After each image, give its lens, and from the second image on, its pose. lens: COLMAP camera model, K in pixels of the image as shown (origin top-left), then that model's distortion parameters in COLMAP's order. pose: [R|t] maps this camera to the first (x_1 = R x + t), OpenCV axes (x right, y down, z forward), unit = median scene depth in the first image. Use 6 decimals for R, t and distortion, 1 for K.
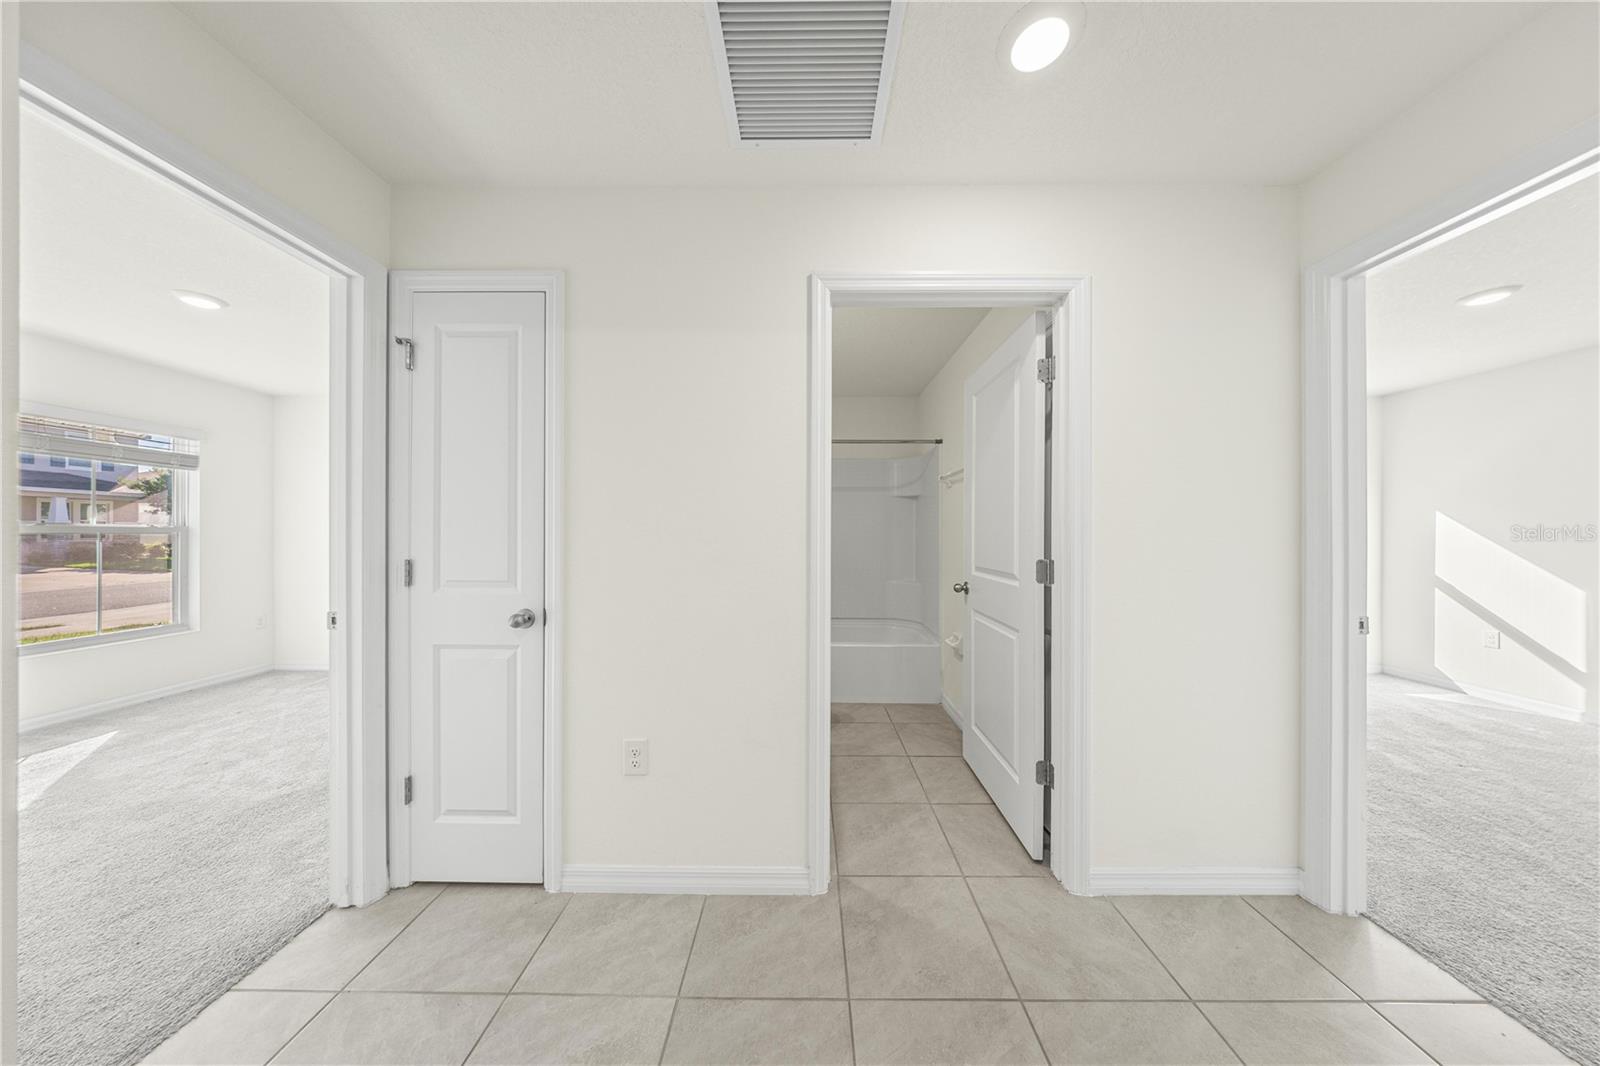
lens RADIAL K [[471.0, 0, 810.1], [0, 471.0, 537.7], [0, 0, 1]] dist [-0.000704, 0.000073]
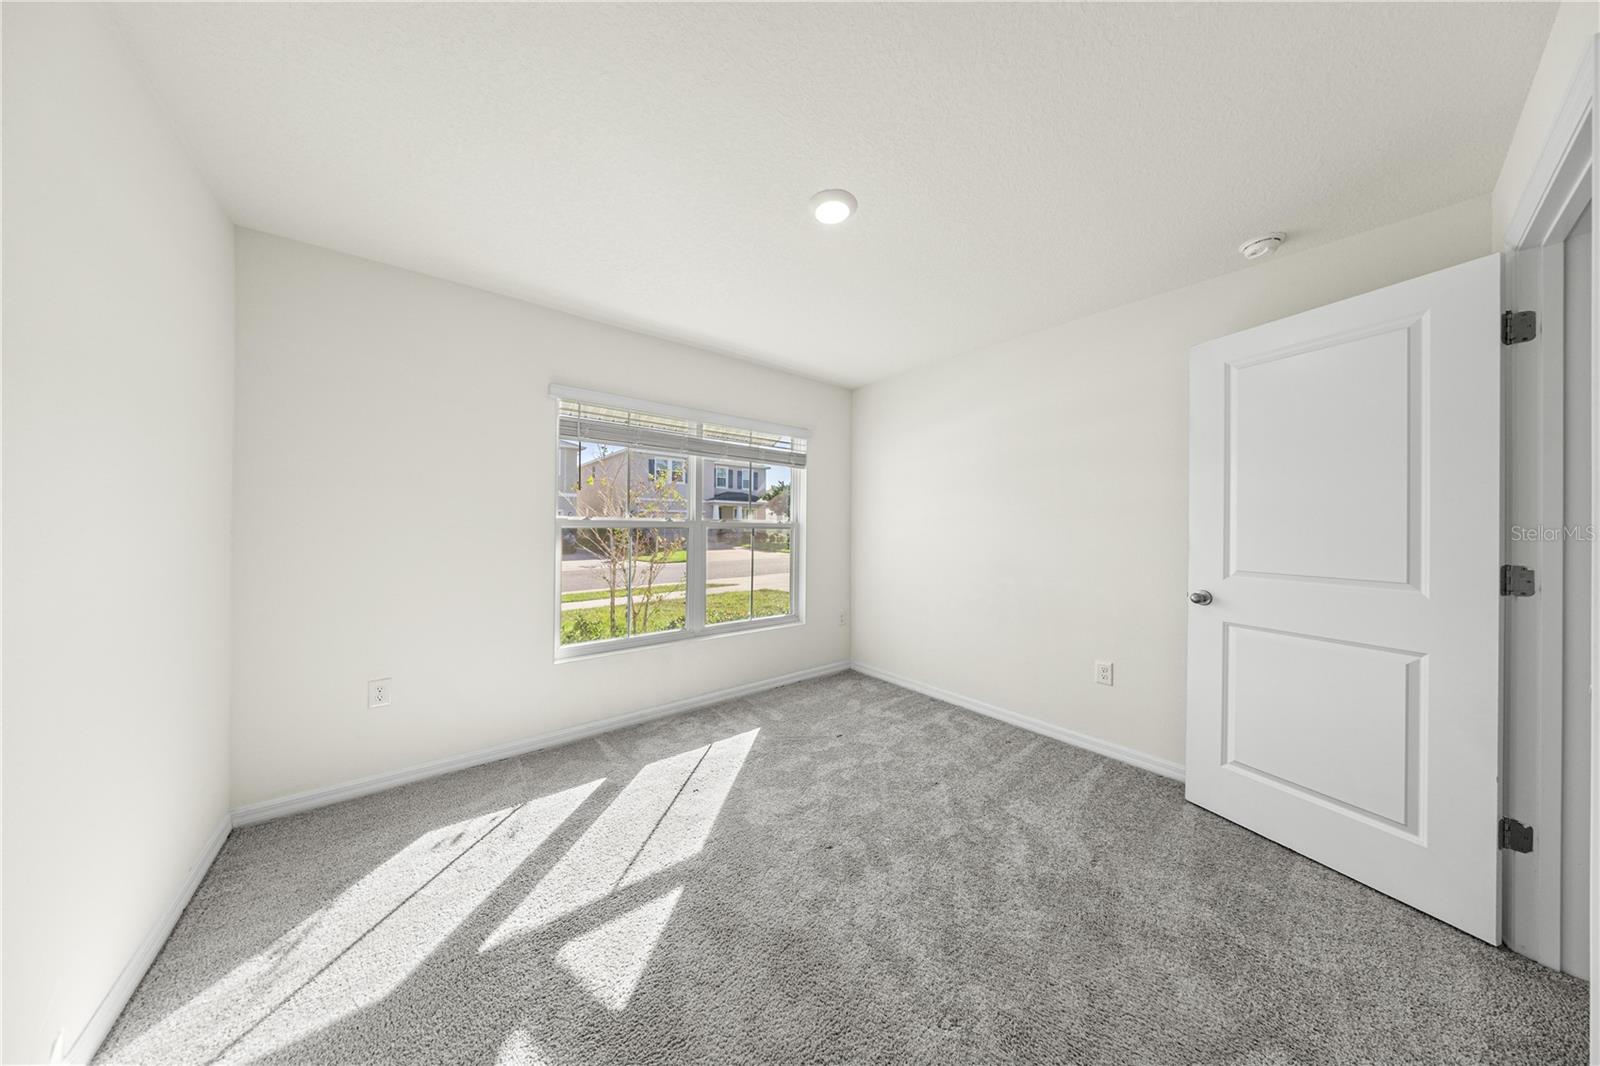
lens RADIAL K [[471.0, 0, 803.7], [0, 471.0, 528.5], [0, 0, 1]] dist [-0.000704, 0.000073]
pose [[0.639077, 0.005100, -0.769126, -0.390130], [-0.010689, 0.999940, -0.002251, -0.005455], [0.769069, 0.009660, 0.639093, 0.258614]]
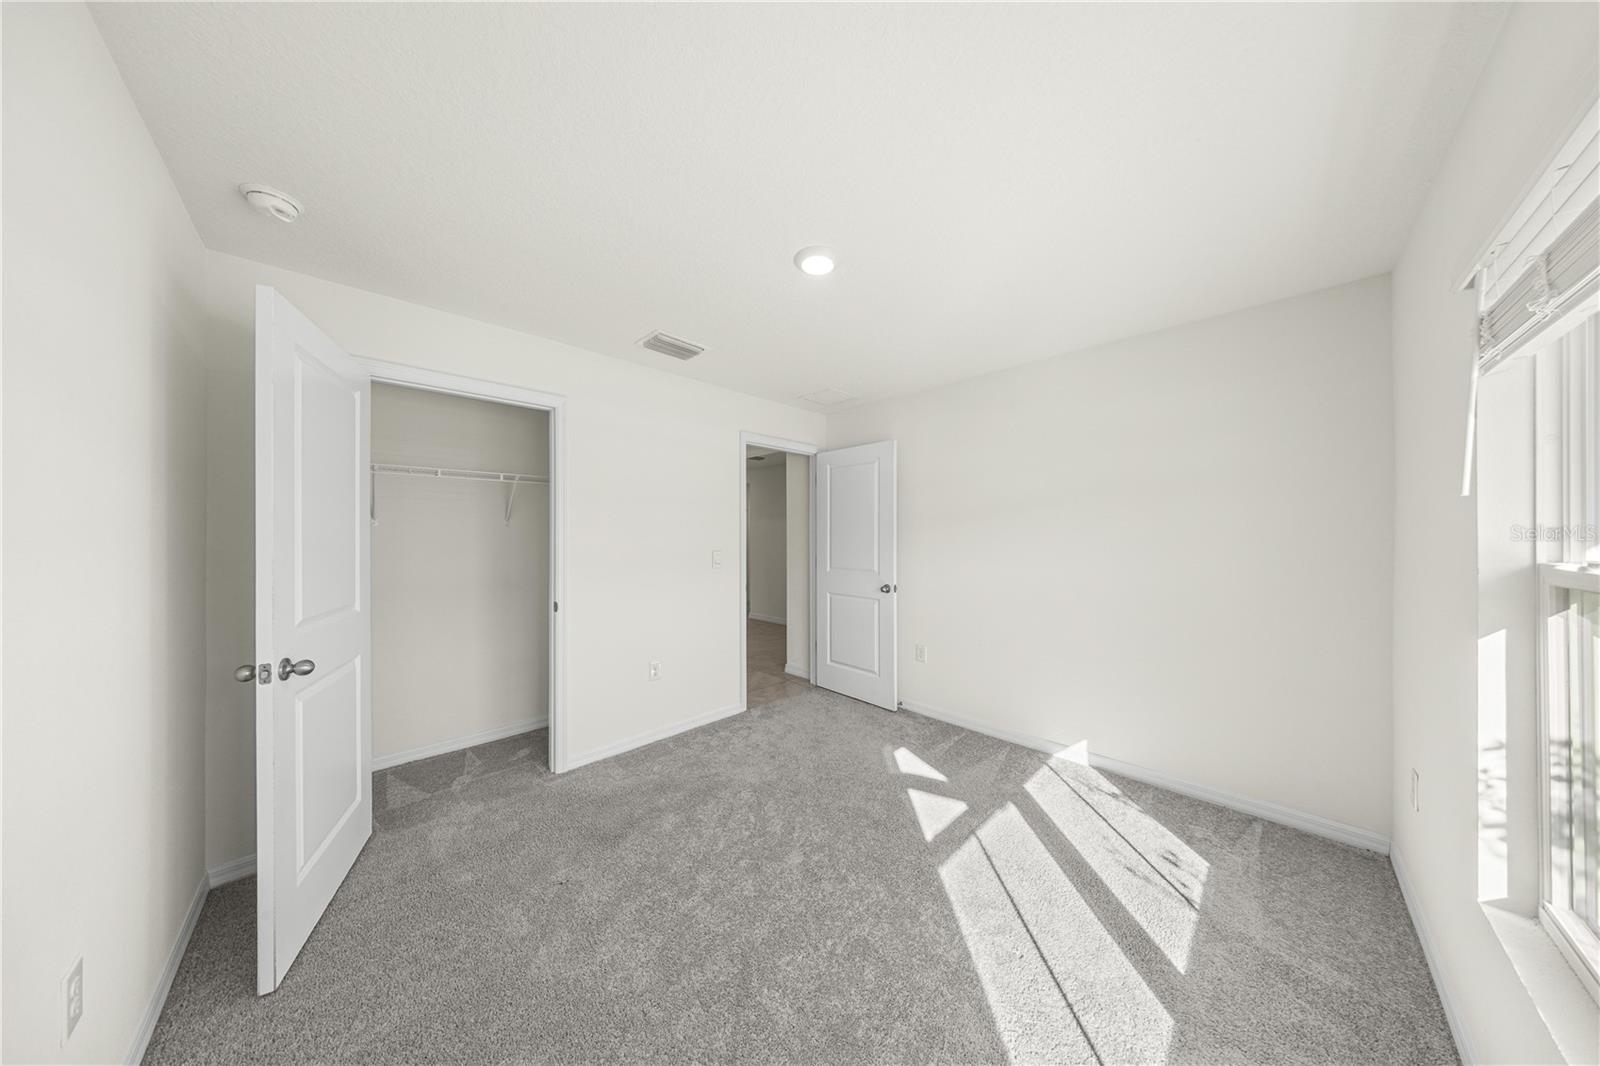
lens RADIAL K [[471.0, 0, 797.9], [0, 471.0, 533.0], [0, 0, 1]] dist [-0.000704, 0.000073]
pose [[-0.705276, -0.001394, 0.708932, -0.921184], [0.000536, 0.999997, 0.002499, -0.032638], [-0.708933, 0.002142, -0.705273, 0.794420]]
